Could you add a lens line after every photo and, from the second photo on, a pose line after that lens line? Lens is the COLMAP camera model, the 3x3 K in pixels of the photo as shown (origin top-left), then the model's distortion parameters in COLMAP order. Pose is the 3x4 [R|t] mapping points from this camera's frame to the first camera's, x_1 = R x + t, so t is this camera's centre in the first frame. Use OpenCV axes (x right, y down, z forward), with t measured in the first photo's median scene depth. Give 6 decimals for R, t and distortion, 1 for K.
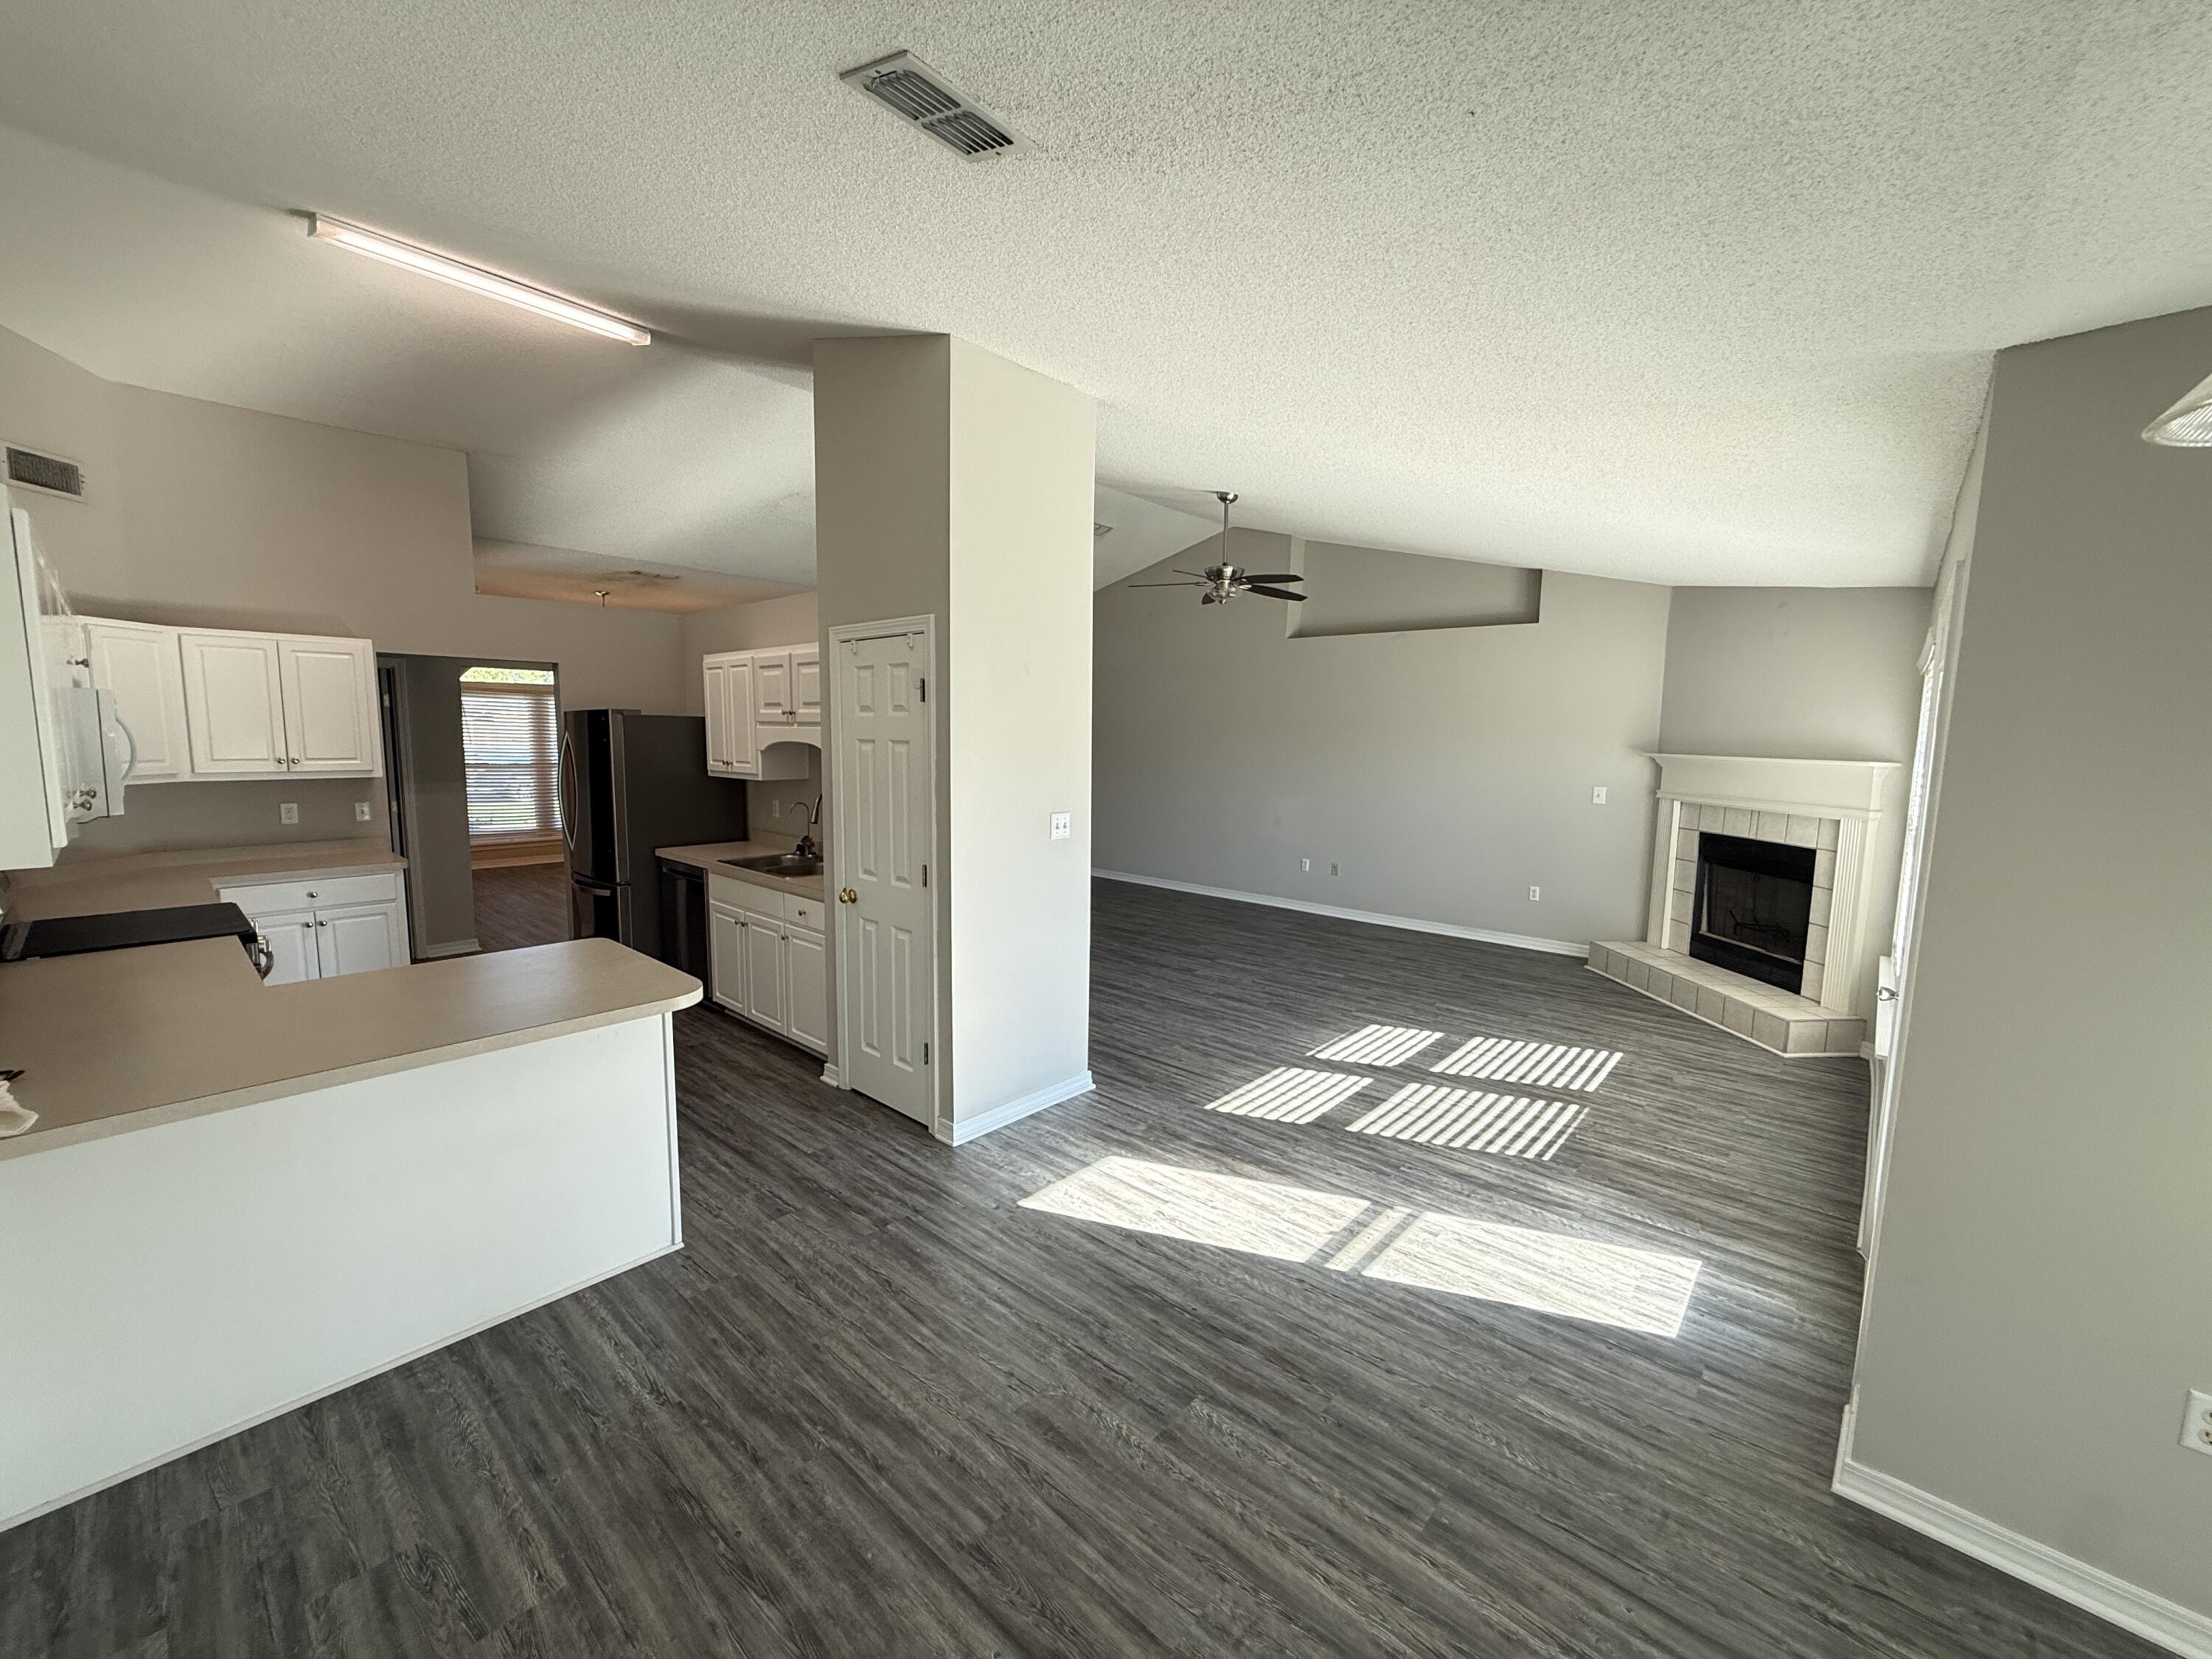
lens RADIAL K [[875.5, 0, 1094.7], [0, 875.5, 830.6], [0, 0, 1]] dist [0.000713, 0.000604]
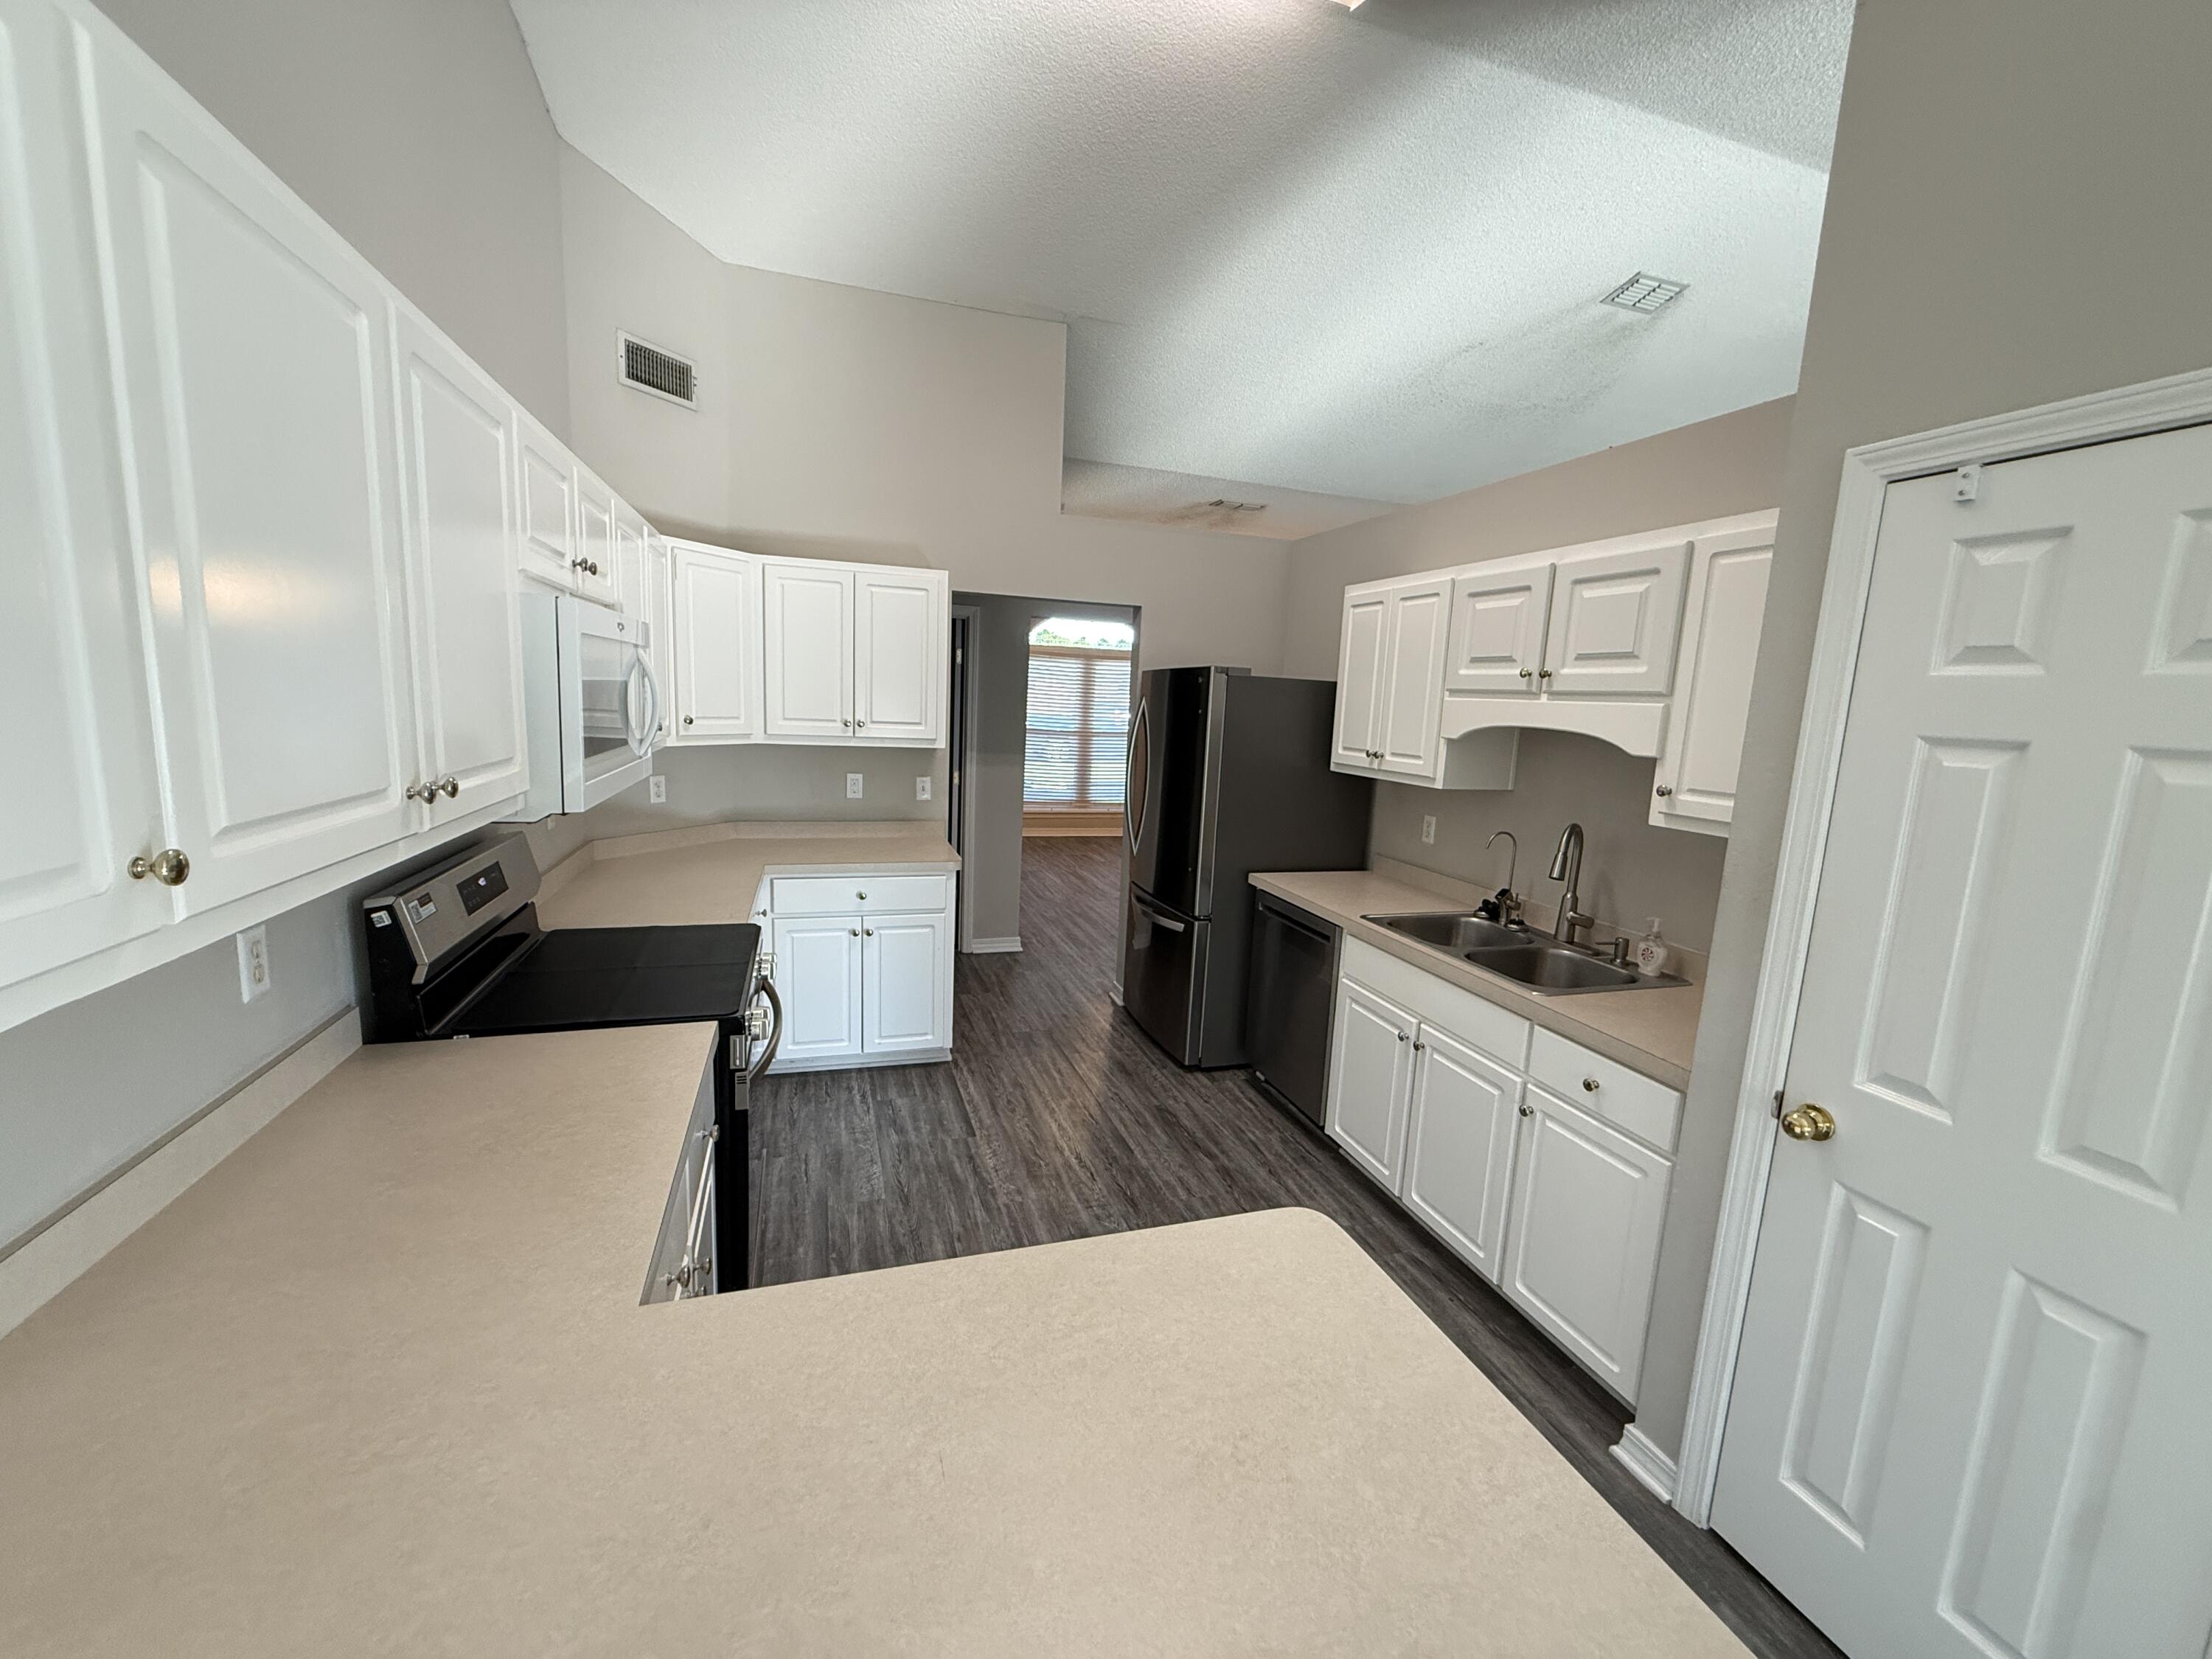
lens RADIAL K [[875.5, 0, 1100.0], [0, 875.5, 828.6], [0, 0, 1]] dist [0.000713, 0.000604]
pose [[0.865937, 0.102443, -0.489549, -0.339754], [-0.090851, 0.994733, 0.047458, -0.044559], [0.491832, 0.003380, 0.870683, 0.434365]]
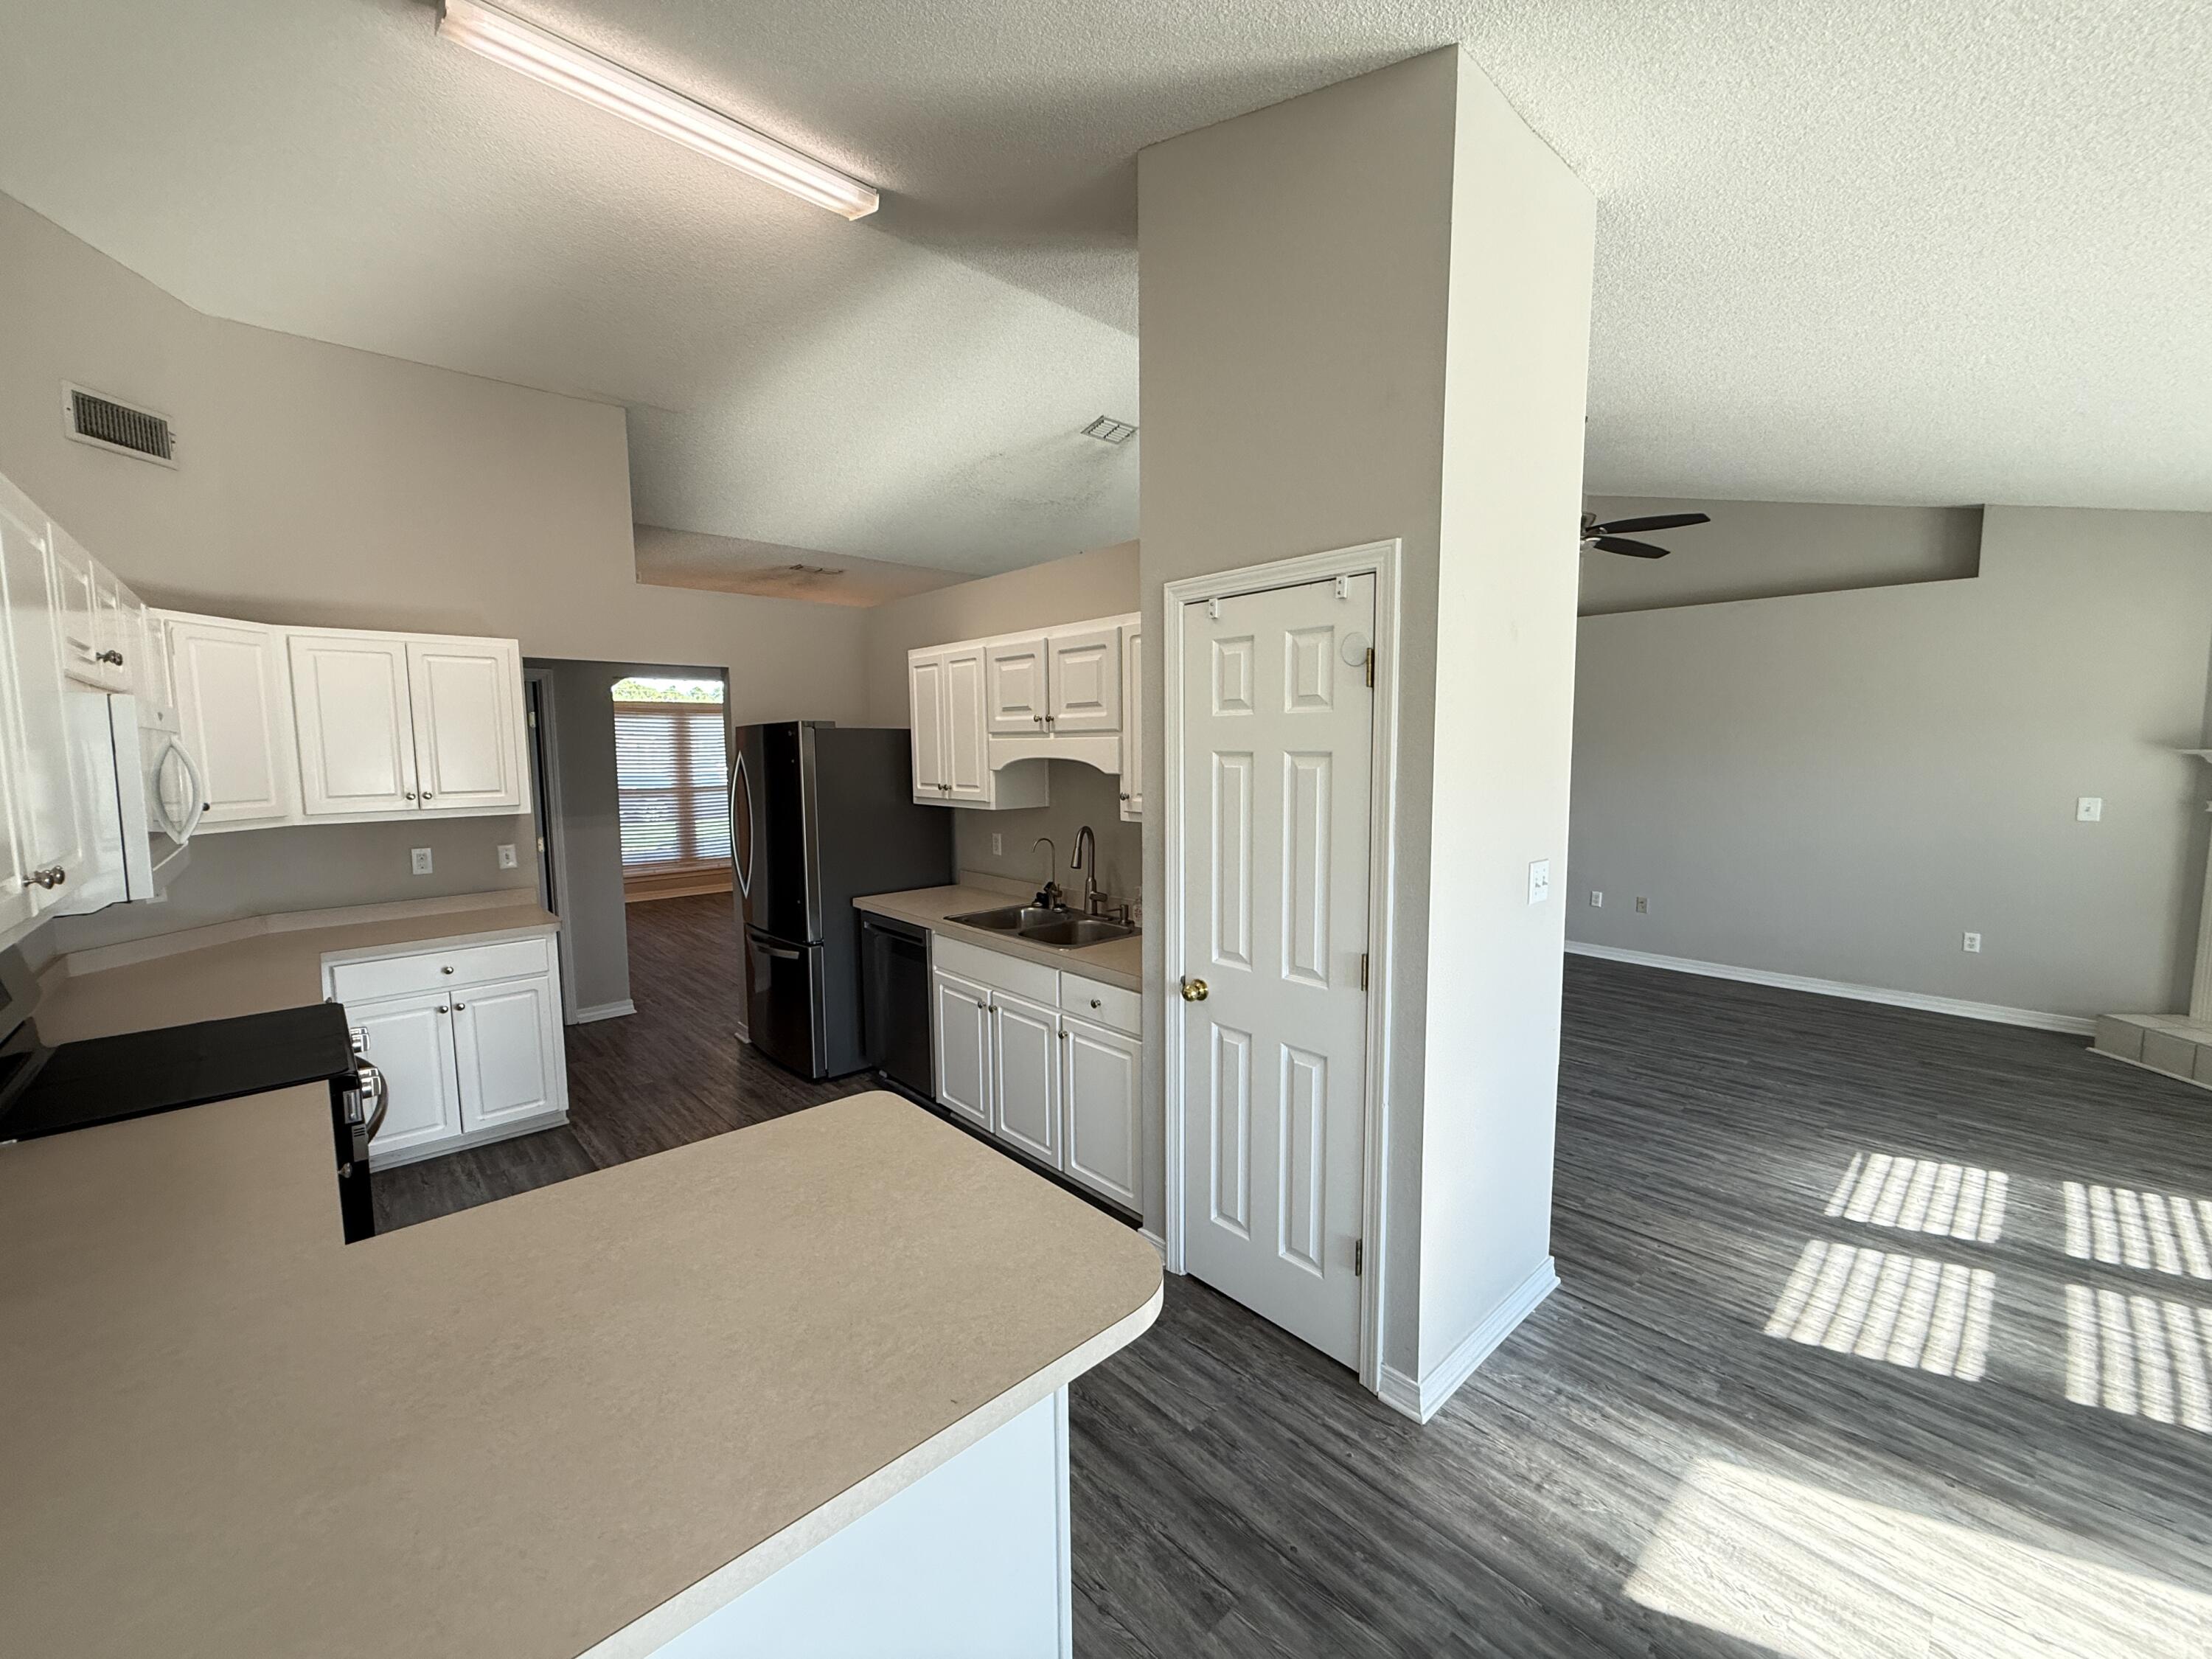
lens RADIAL K [[875.5, 0, 1096.9], [0, 875.5, 829.1], [0, 0, 1]] dist [0.000713, 0.000604]
pose [[0.994936, -0.012565, -0.099724, -0.257073], [0.011043, 0.999814, -0.015798, -0.032738], [0.099904, 0.014617, 0.994890, 0.301200]]
